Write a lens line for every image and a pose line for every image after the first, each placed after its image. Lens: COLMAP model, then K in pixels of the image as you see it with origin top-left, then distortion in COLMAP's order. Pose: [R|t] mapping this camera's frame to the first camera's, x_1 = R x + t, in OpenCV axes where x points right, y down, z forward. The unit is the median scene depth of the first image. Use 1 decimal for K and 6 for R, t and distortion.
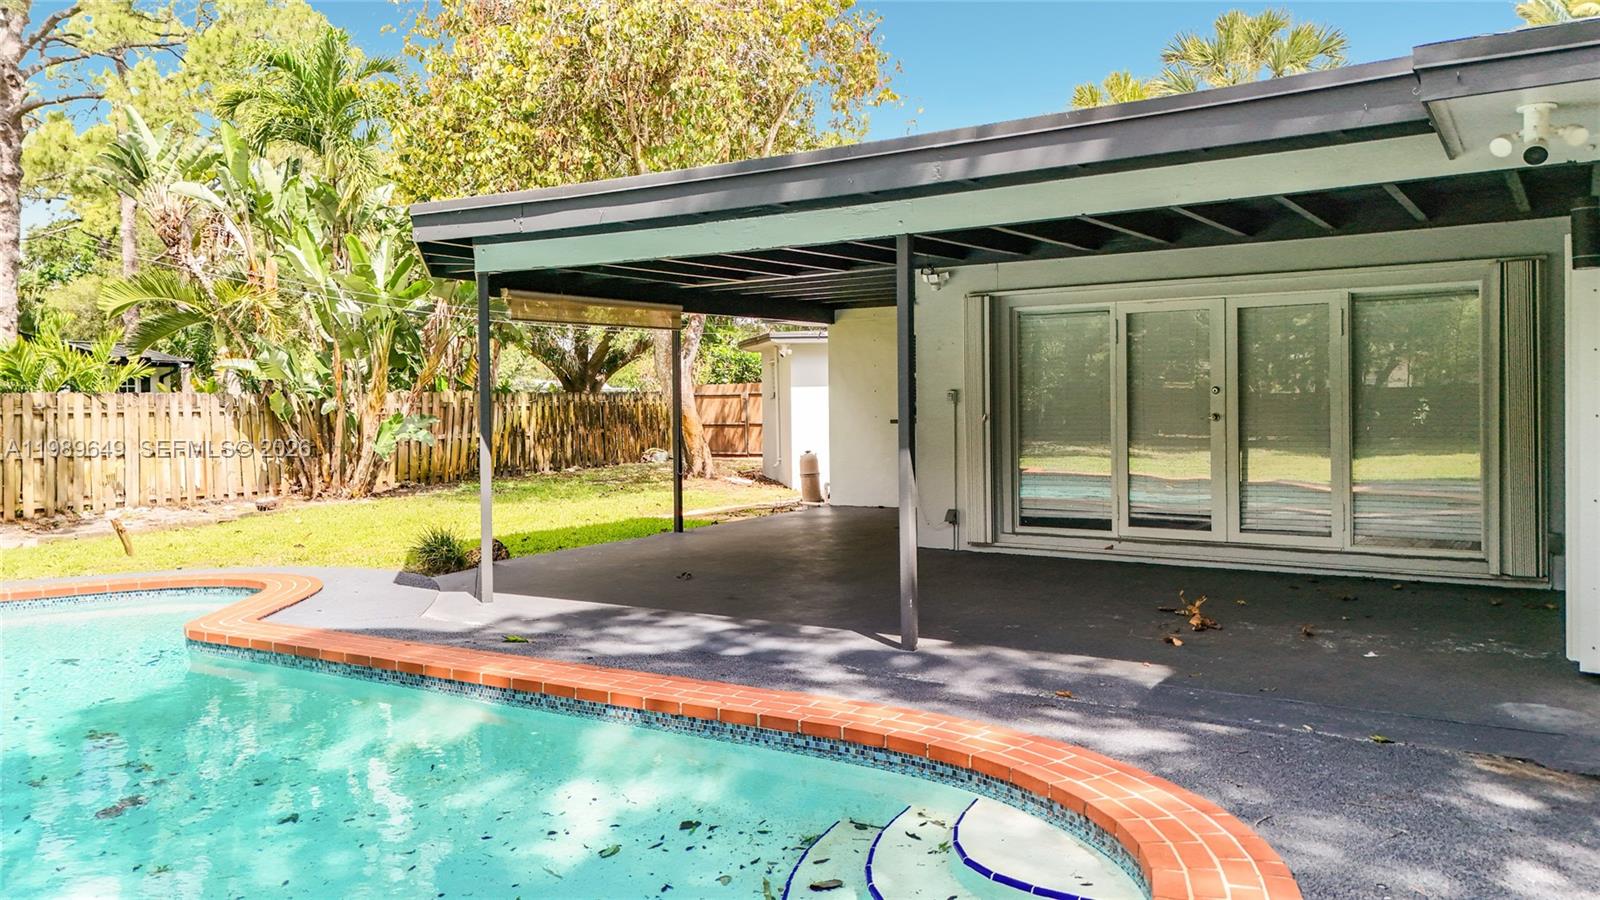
lens RADIAL K [[1179.7, 0, 800.0], [0, 1179.7, 450.0], [0, 0, 1]] dist [0.080019, -0.070299]
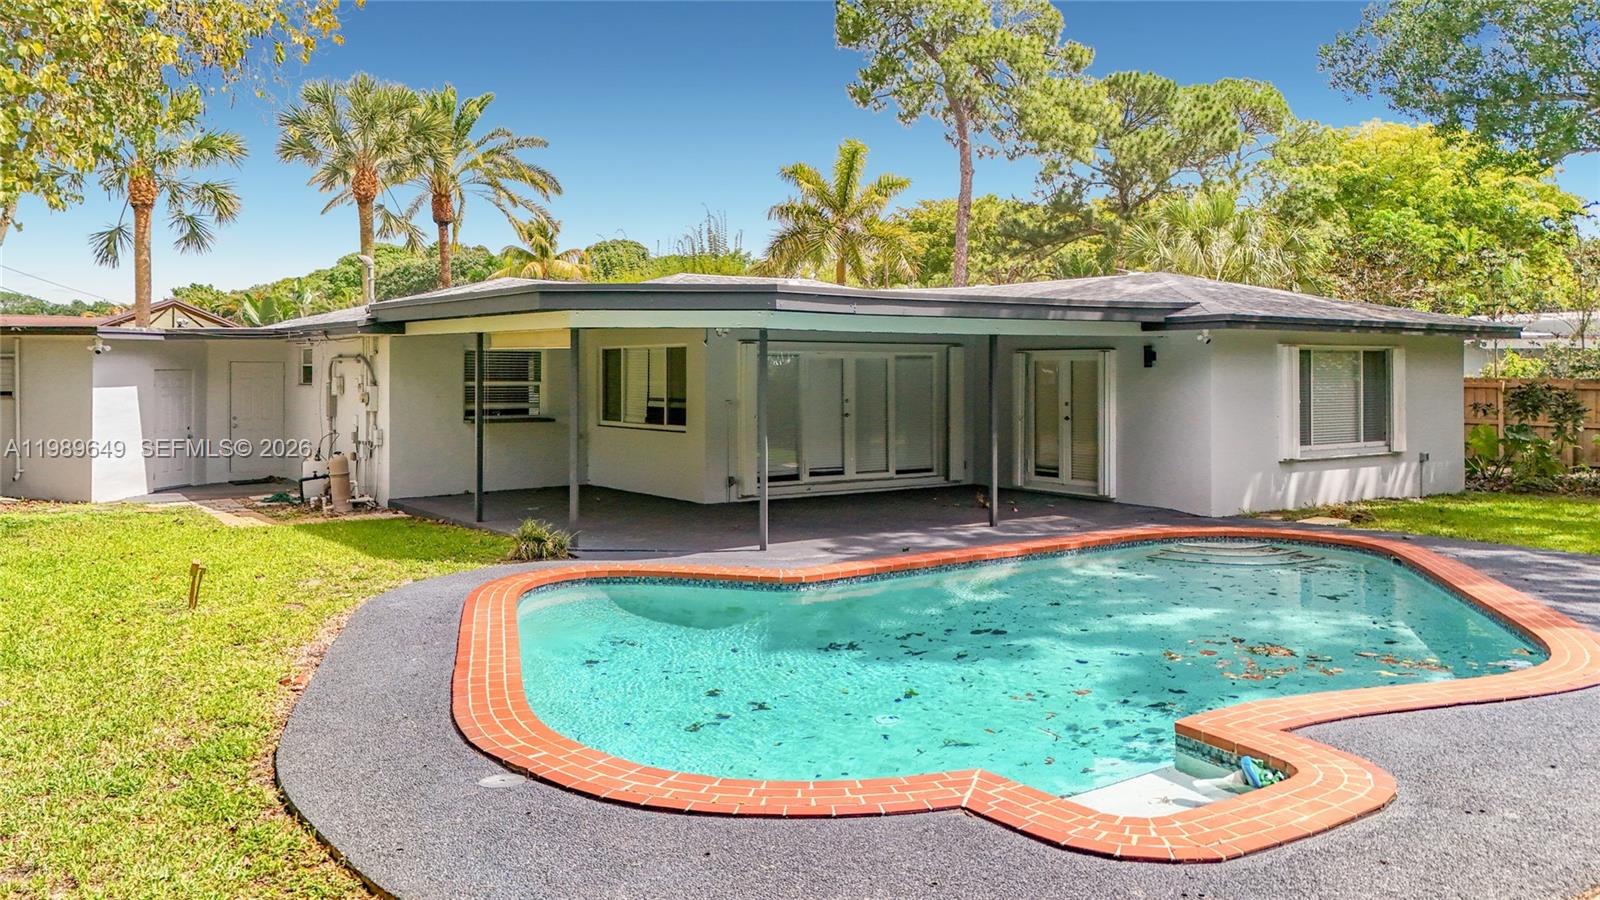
lens RADIAL K [[1179.7, 0, 800.0], [0, 1179.7, 450.0], [0, 0, 1]] dist [0.080019, -0.070299]
pose [[0.359592, -0.048866, 0.931829, -1.306279], [0.036868, 0.998592, 0.038139, -0.041554], [-0.932381, 0.020640, 0.360887, 0.352847]]
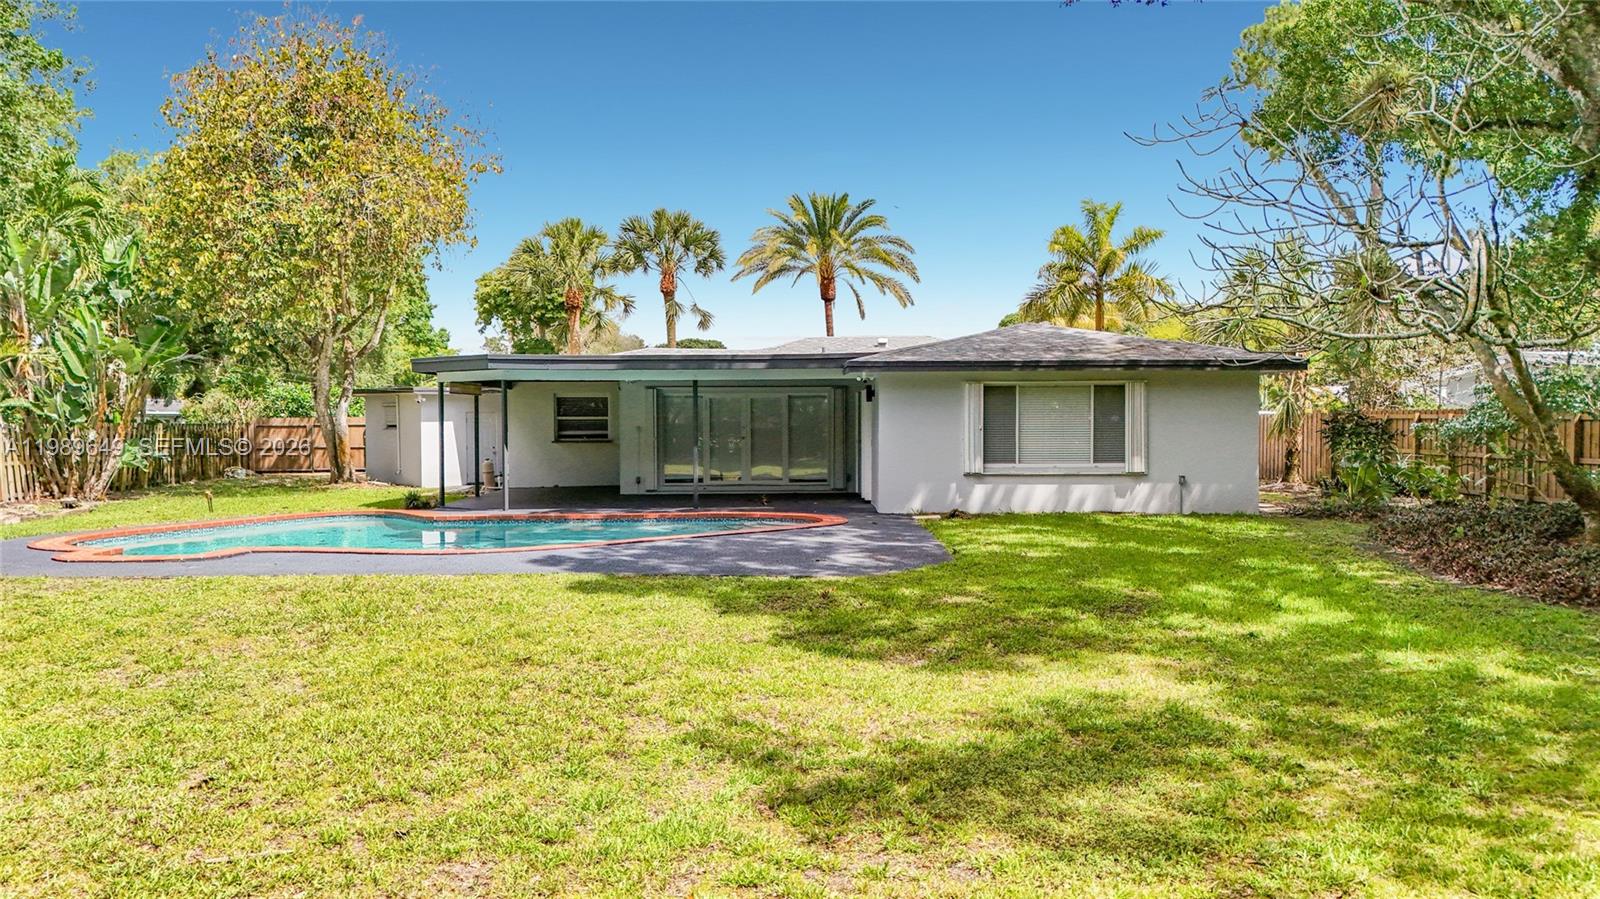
lens RADIAL K [[1179.7, 0, 800.0], [0, 1179.7, 449.5], [0, 0, 1]] dist [0.080019, -0.070299]
pose [[0.814662, -0.004458, 0.579919, -0.982517], [0.020173, 0.999583, -0.020654, 0.050558], [-0.579585, 0.028525, 0.814412, -1.116484]]
